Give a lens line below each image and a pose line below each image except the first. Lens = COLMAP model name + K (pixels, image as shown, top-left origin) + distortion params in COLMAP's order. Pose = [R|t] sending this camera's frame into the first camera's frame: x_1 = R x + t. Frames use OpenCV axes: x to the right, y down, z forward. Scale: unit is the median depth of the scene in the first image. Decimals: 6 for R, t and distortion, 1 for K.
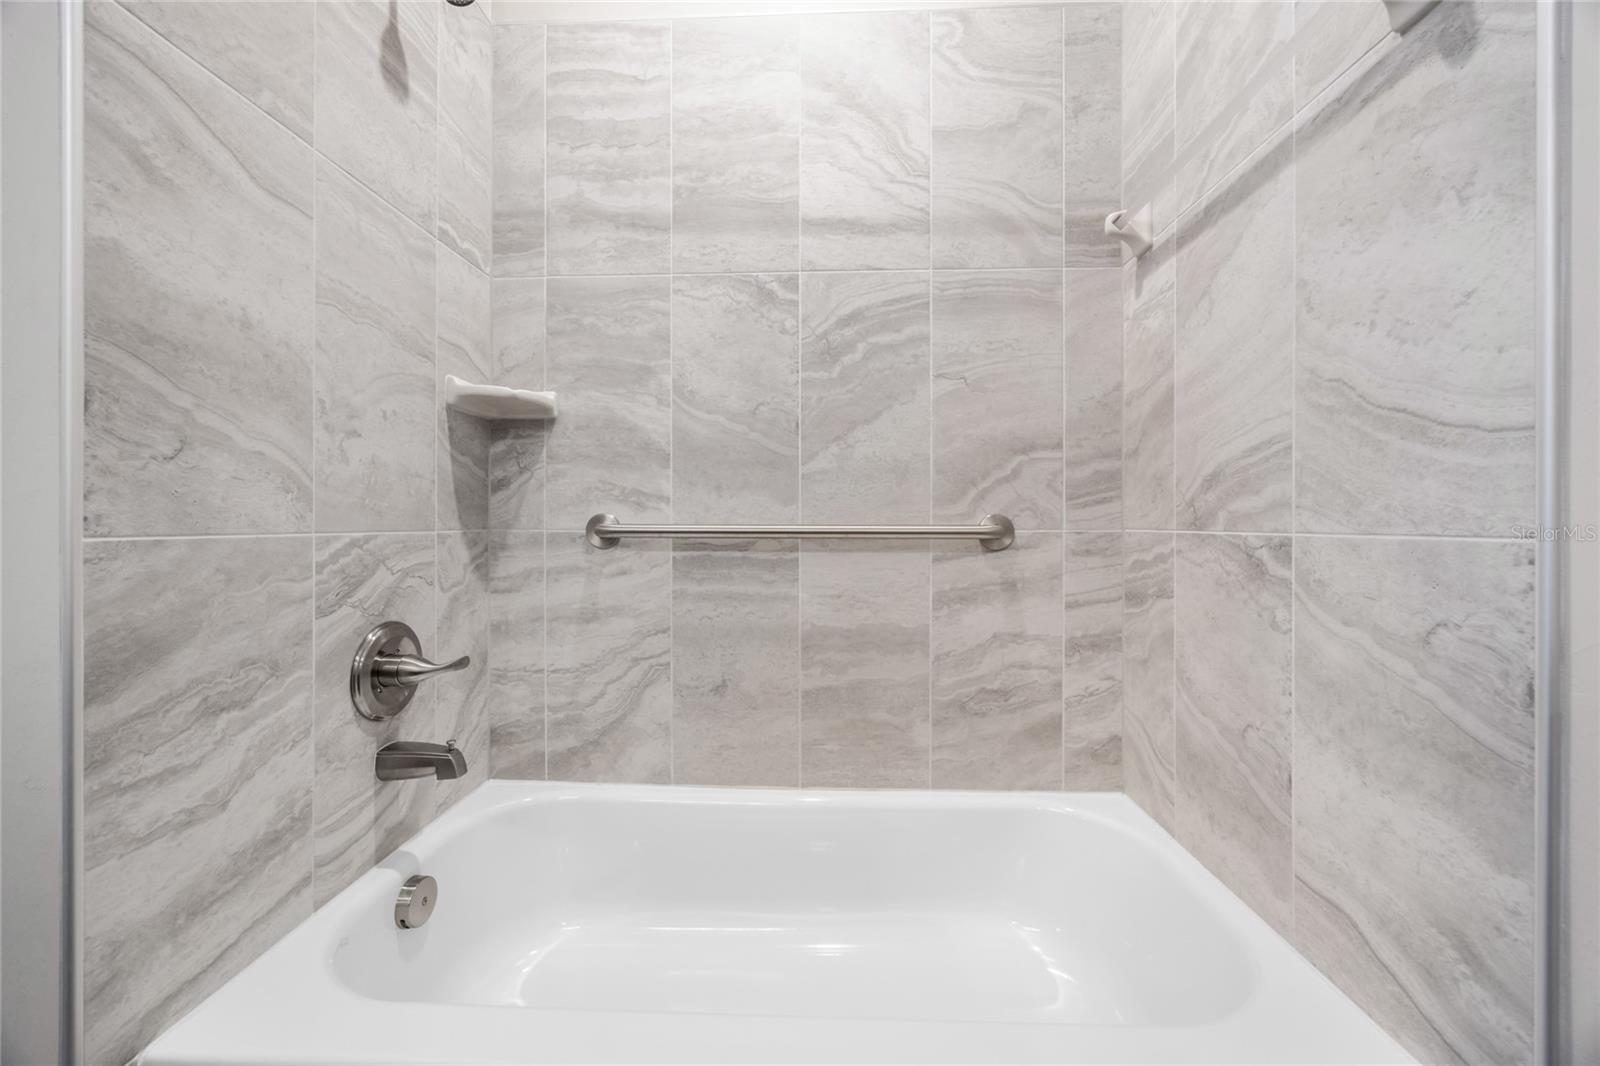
lens RADIAL K [[609.5, 0, 793.3], [0, 609.5, 523.0], [0, 0, 1]] dist [-0.003602, -0.000309]
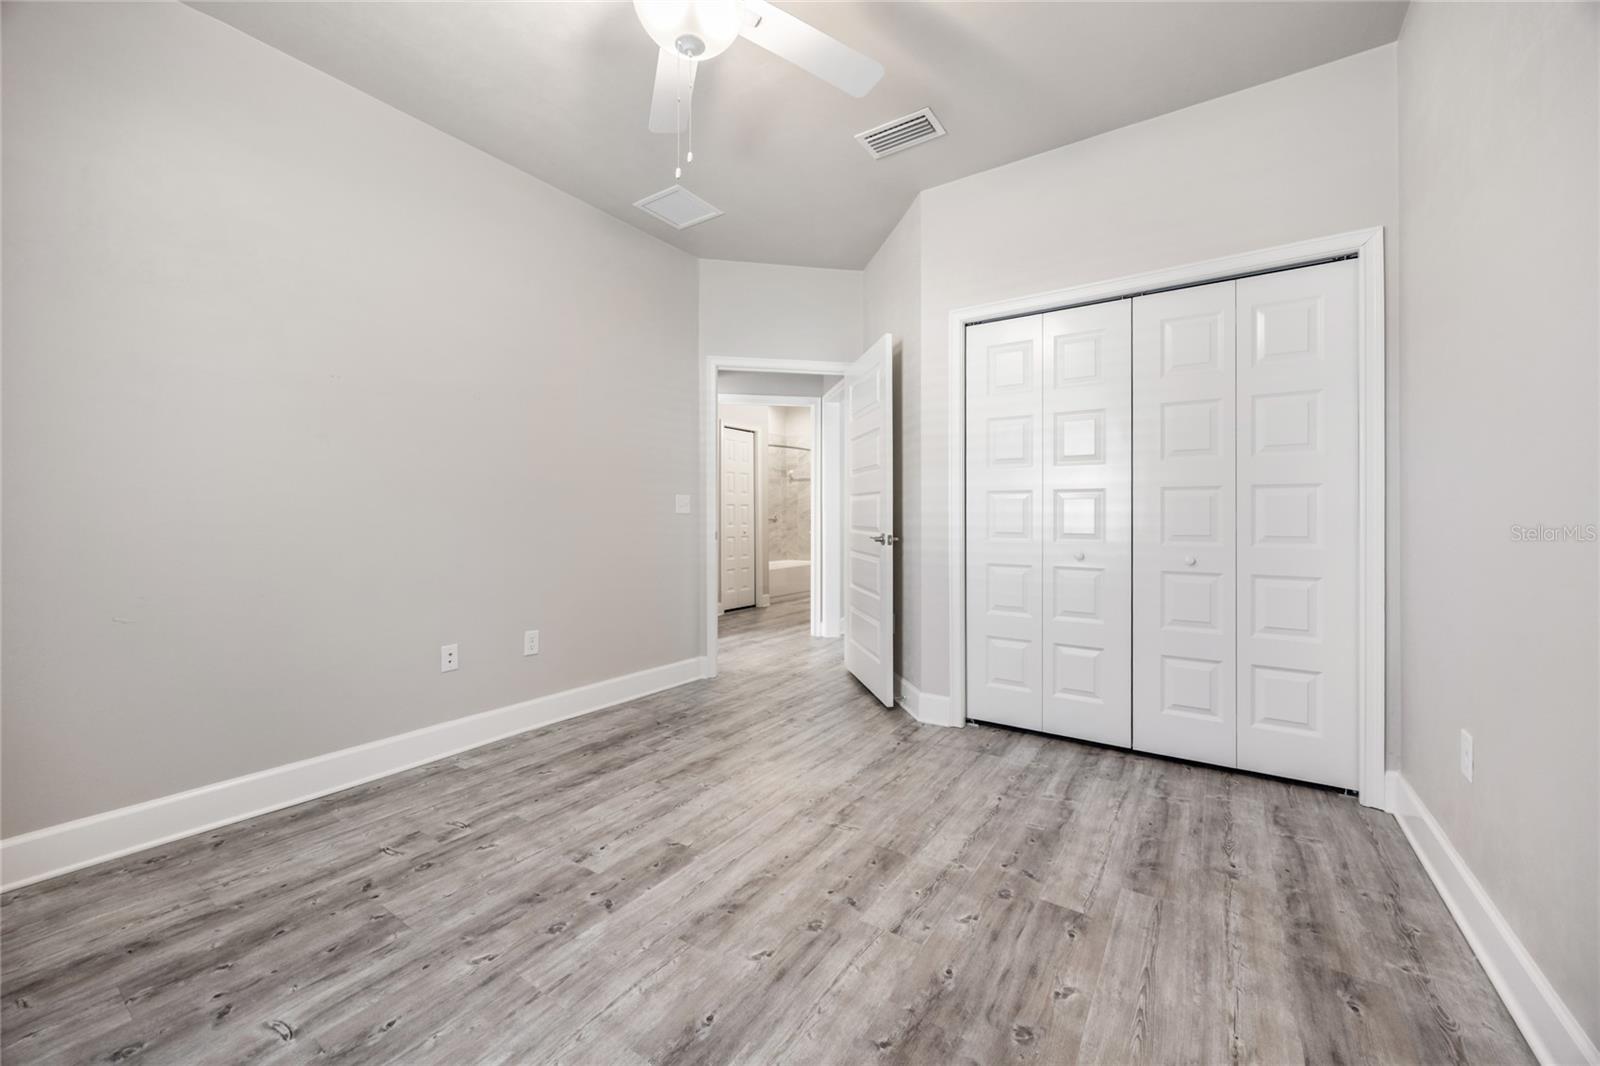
lens RADIAL K [[609.5, 0, 805.3], [0, 609.5, 523.7], [0, 0, 1]] dist [-0.003602, -0.000309]
pose [[0.534442, -0.000911, 0.845205, -4.777823], [-0.001483, 0.999997, 0.002015, 0.048767], [-0.845204, -0.002330, 0.534439, -2.599568]]
